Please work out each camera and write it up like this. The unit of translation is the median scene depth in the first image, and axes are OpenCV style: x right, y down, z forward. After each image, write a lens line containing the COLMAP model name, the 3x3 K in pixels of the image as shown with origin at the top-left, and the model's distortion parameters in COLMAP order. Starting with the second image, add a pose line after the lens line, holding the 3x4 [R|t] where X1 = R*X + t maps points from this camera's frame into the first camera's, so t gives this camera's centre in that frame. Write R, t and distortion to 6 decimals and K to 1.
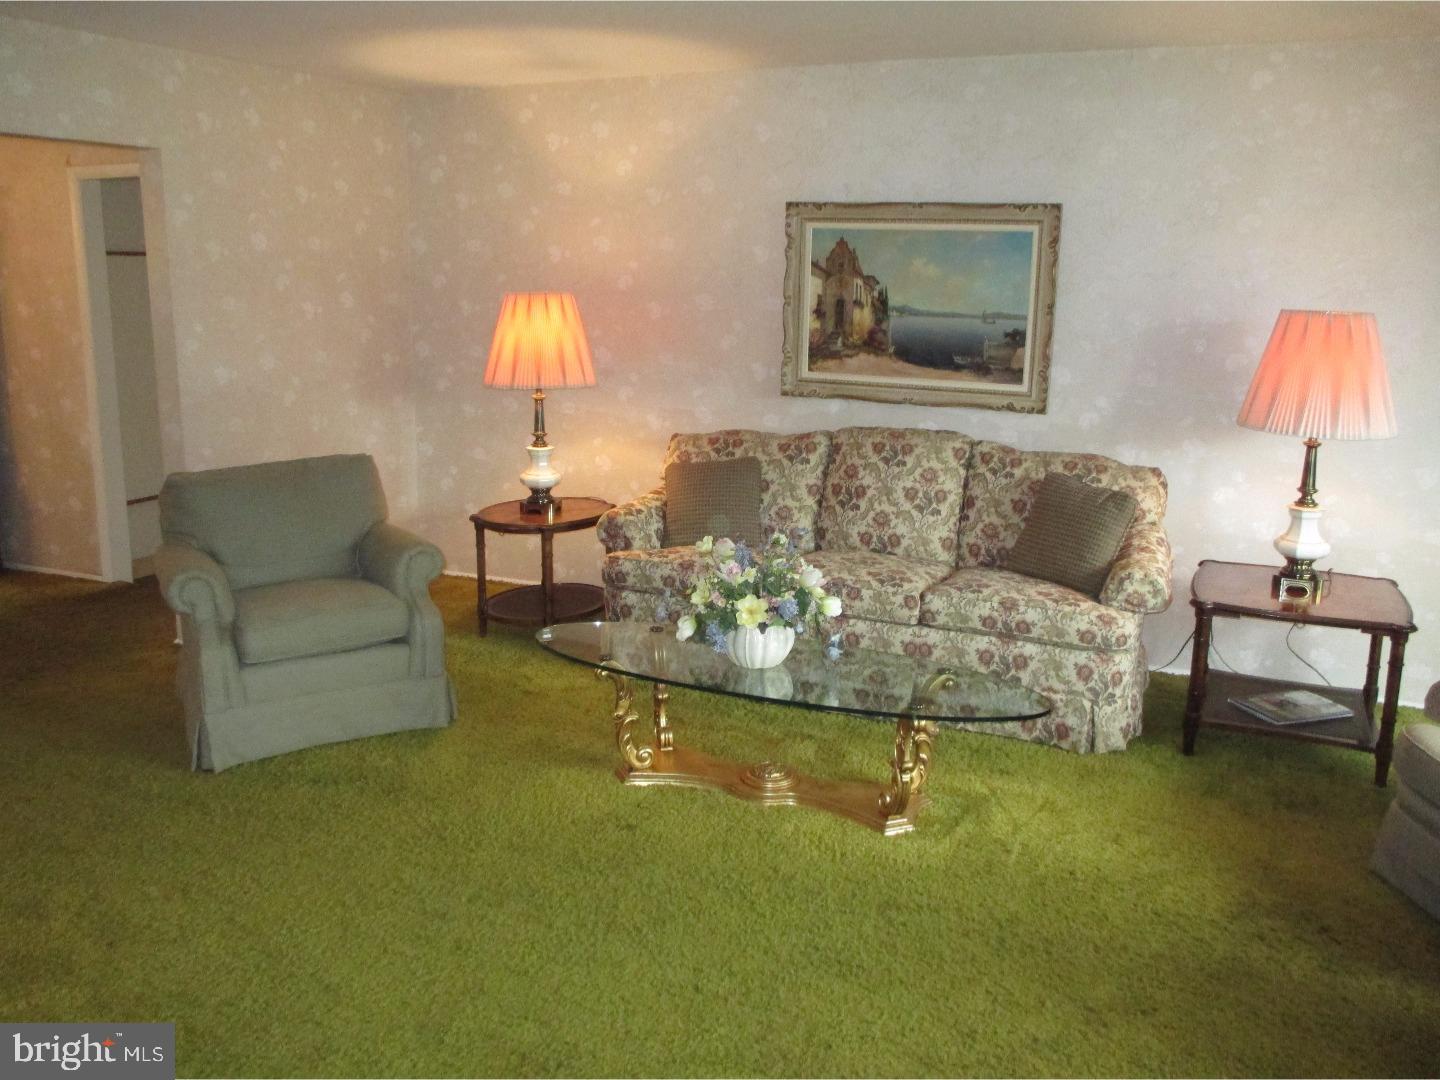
lens RADIAL K [[1232.3, 0, 721.6], [0, 1232.3, 534.4], [0, 0, 1]] dist [-0.017676, -0.004729]
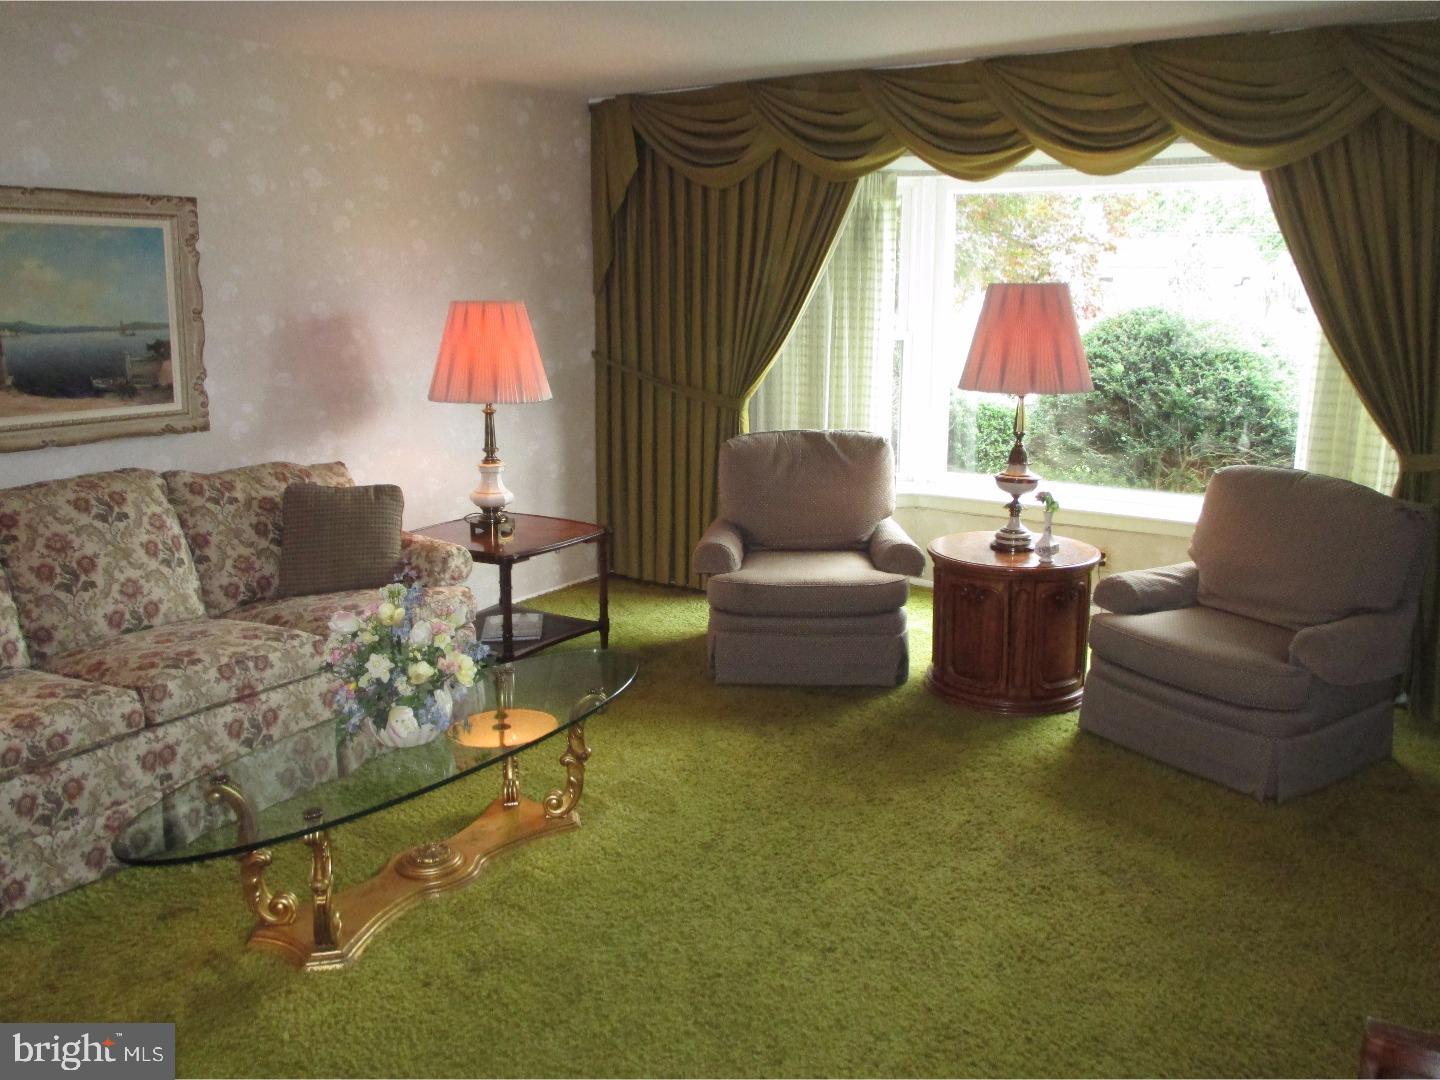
lens RADIAL K [[1232.3, 0, 720.1], [0, 1232.3, 543.0], [0, 0, 1]] dist [-0.017676, -0.004729]
pose [[0.148033, -0.226897, 0.962603, -0.567811], [0.213483, 0.957711, 0.192913, -0.112073], [-0.965666, 0.176942, 0.190211, 0.478436]]
